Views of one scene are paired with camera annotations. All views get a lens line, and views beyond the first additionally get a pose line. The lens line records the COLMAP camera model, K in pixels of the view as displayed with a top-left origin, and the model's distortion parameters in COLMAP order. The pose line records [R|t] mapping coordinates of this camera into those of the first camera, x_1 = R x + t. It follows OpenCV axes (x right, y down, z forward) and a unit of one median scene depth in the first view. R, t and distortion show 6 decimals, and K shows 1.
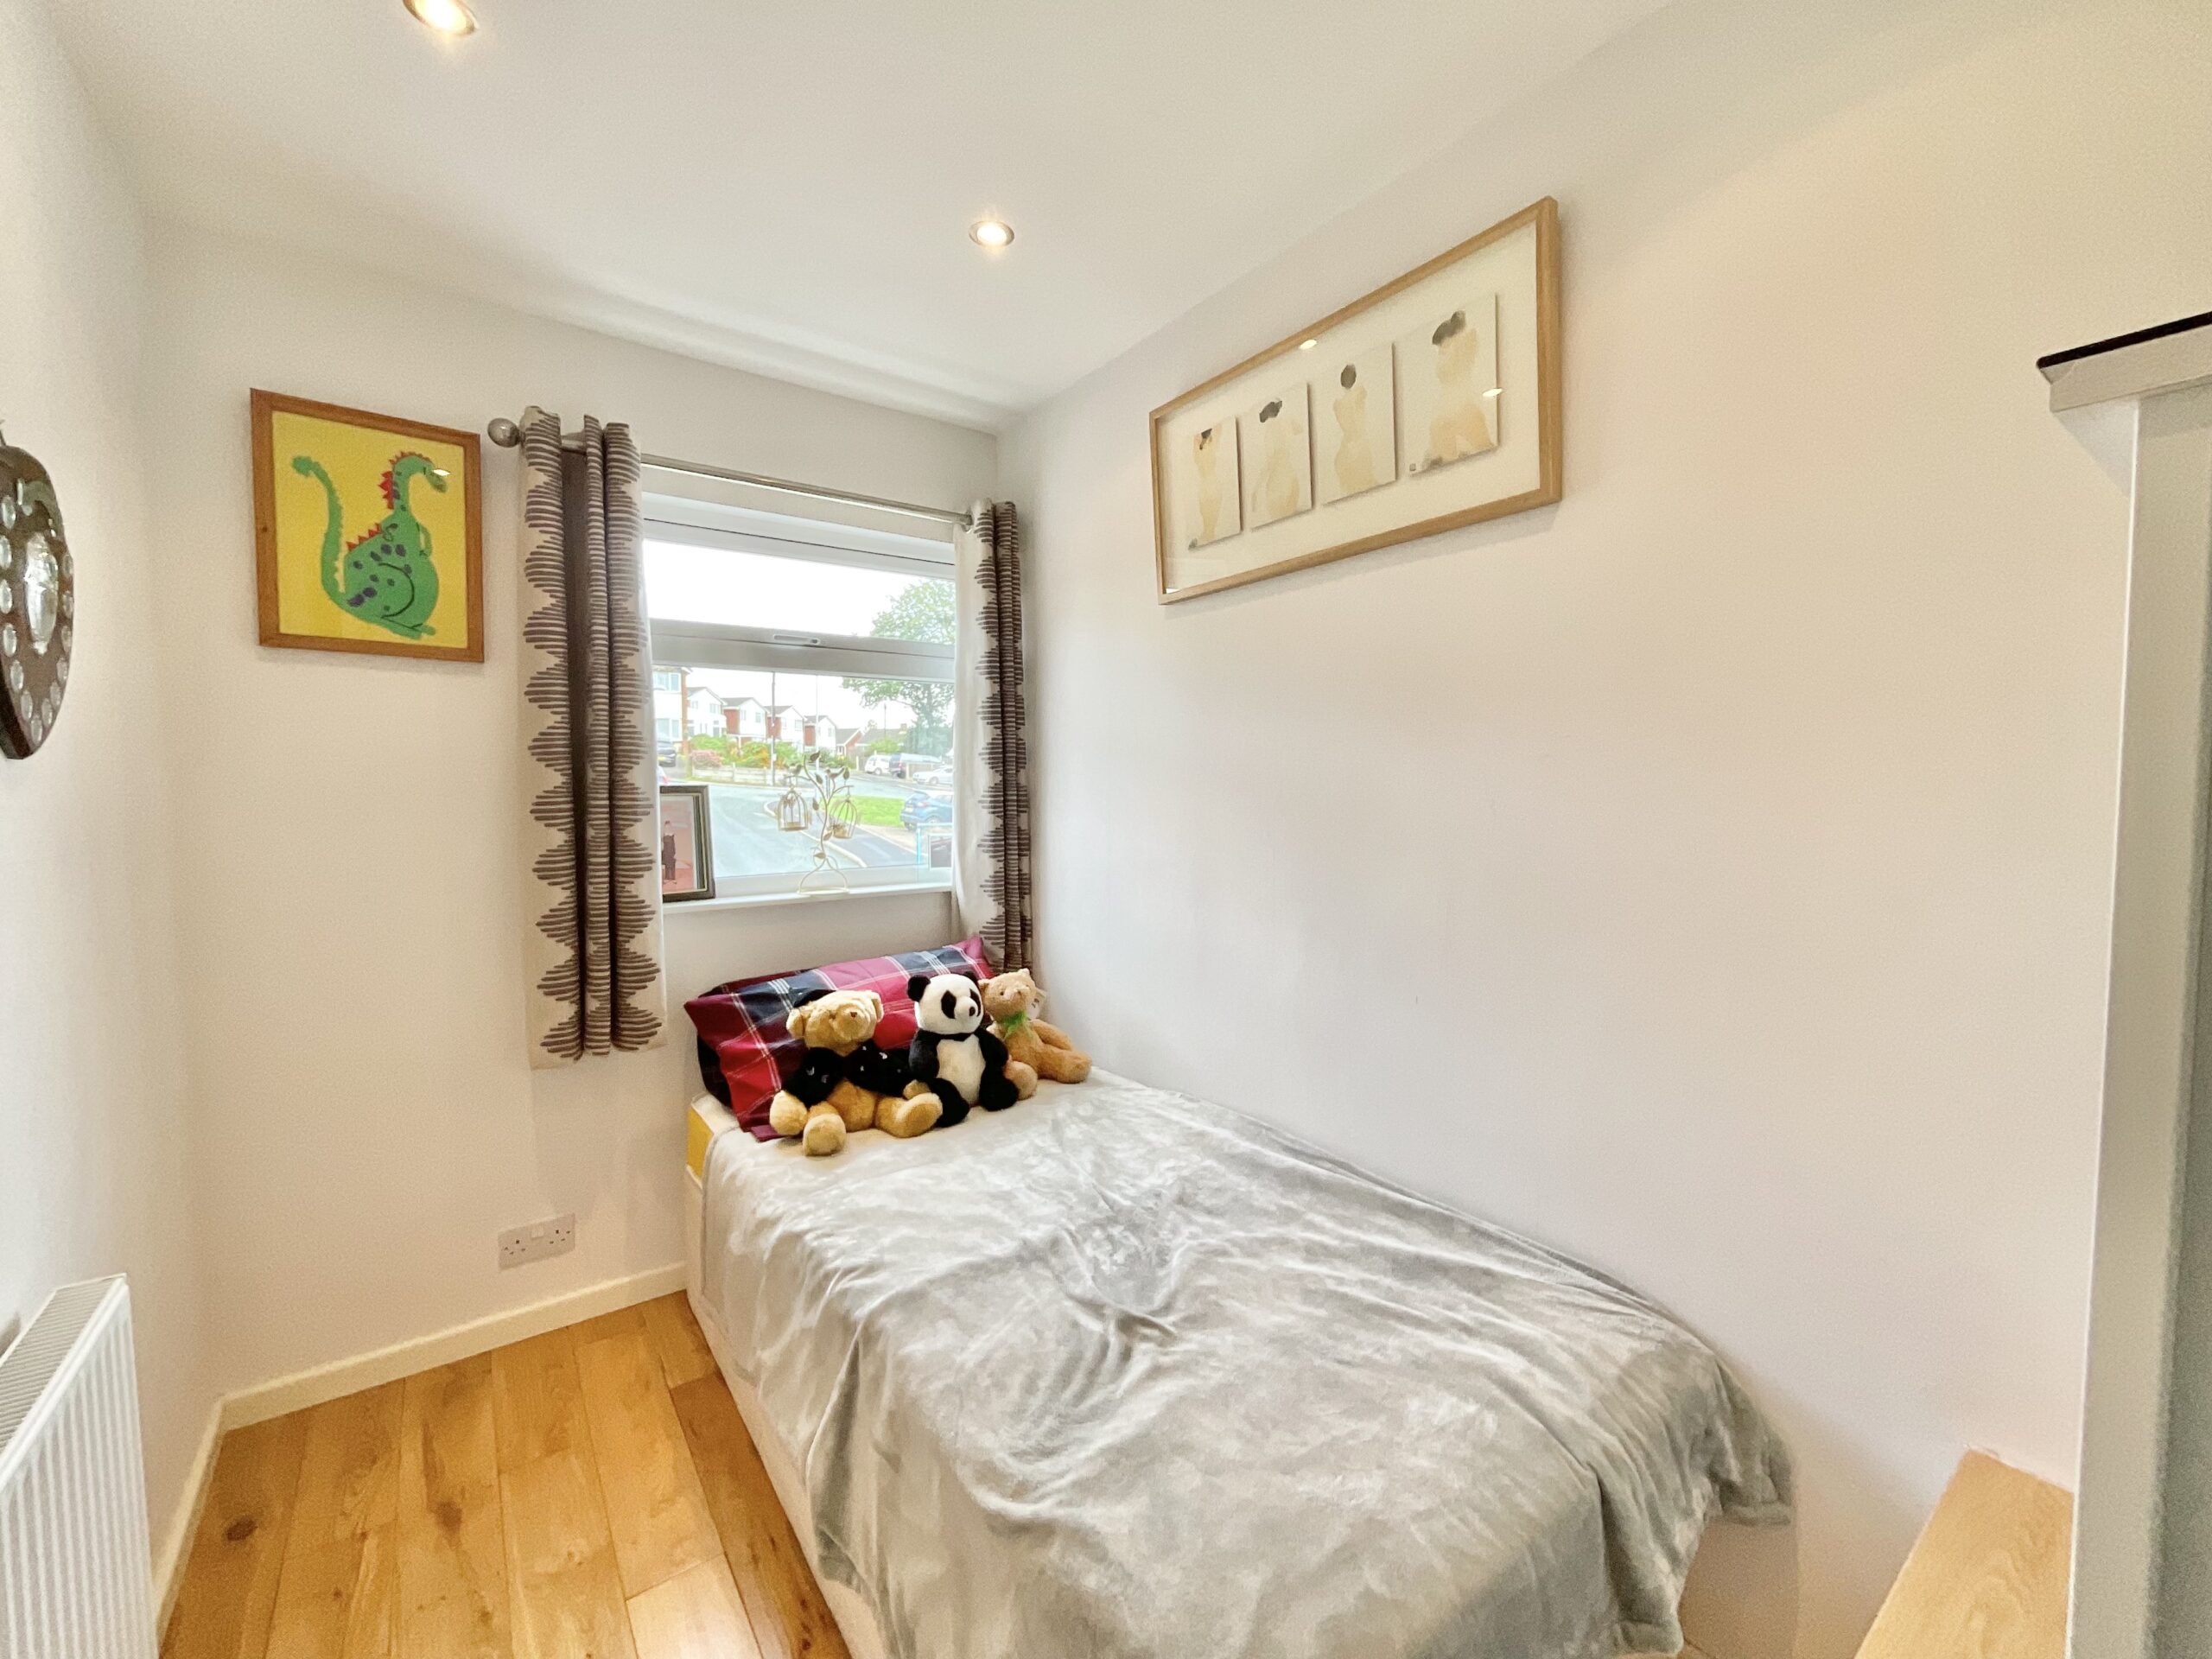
lens RADIAL K [[898.7, 0, 1102.8], [0, 898.7, 824.3], [0, 0, 1]] dist [0.000136, 0.000308]
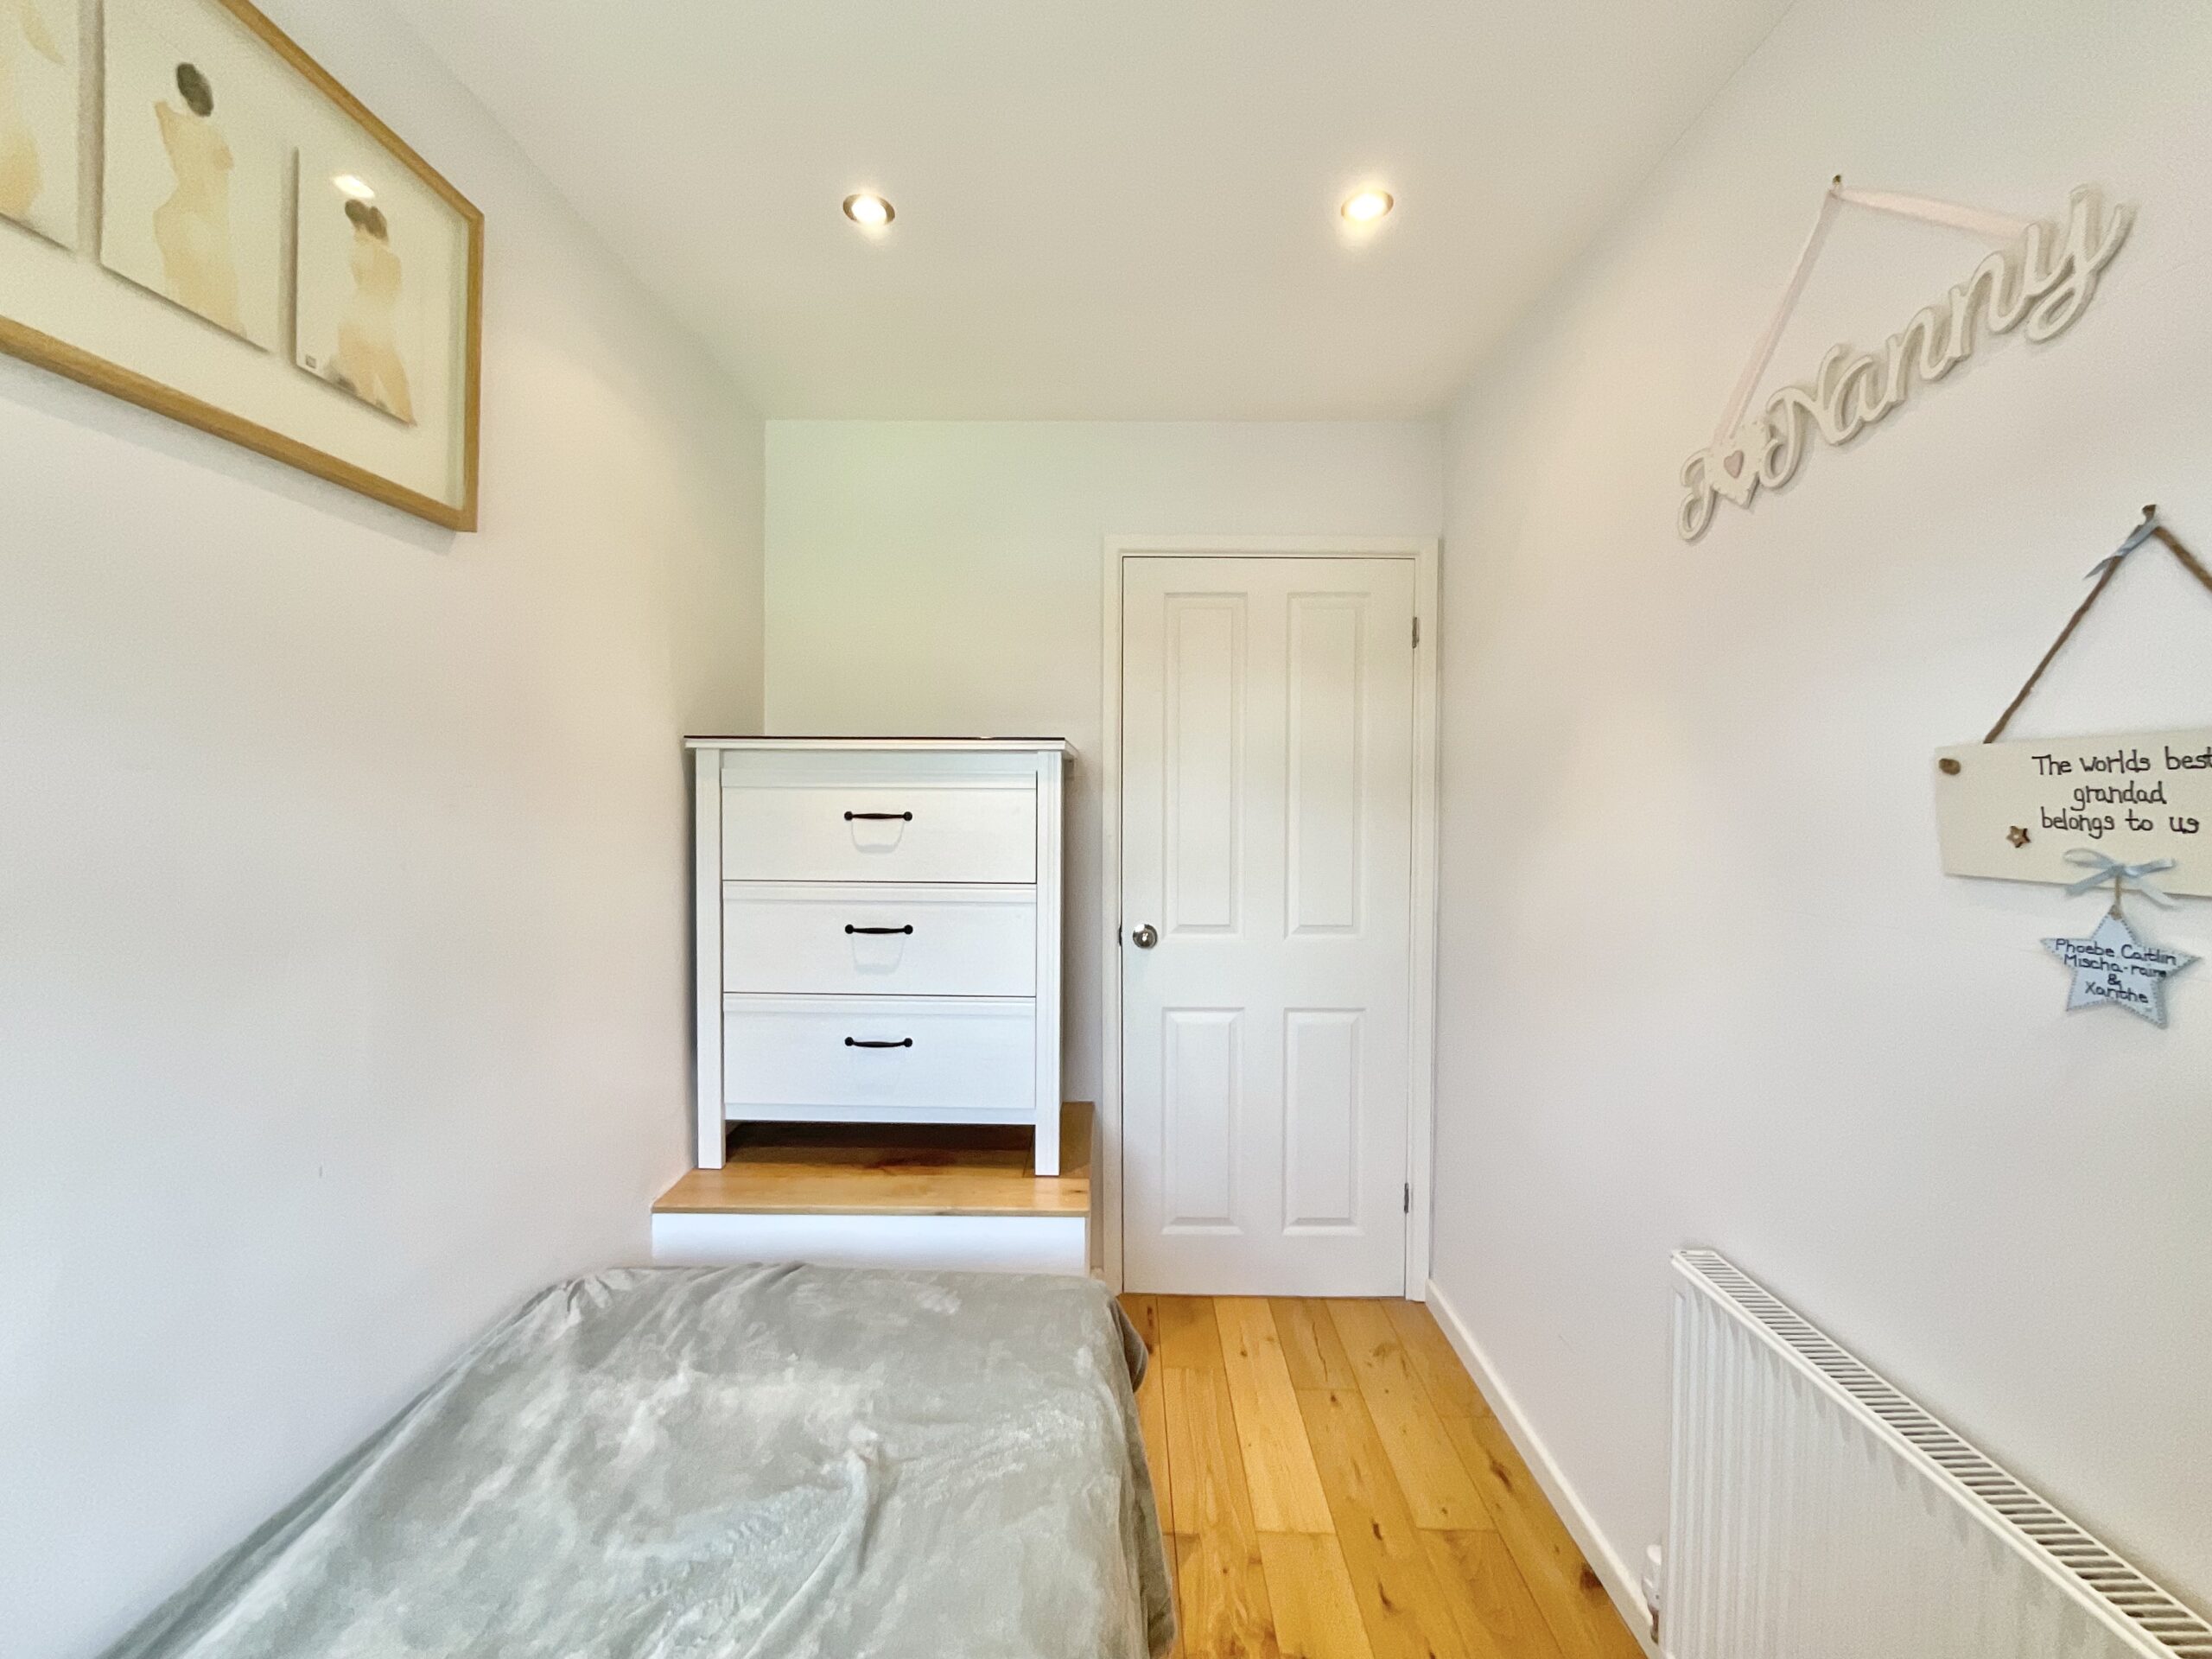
lens RADIAL K [[898.7, 0, 1101.8], [0, 898.7, 821.2], [0, 0, 1]] dist [0.000136, 0.000308]
pose [[-0.797915, -0.018964, 0.602472, -0.534340], [0.020954, 0.998028, 0.059165, -0.094775], [-0.602406, 0.059833, -0.795944, 1.243434]]
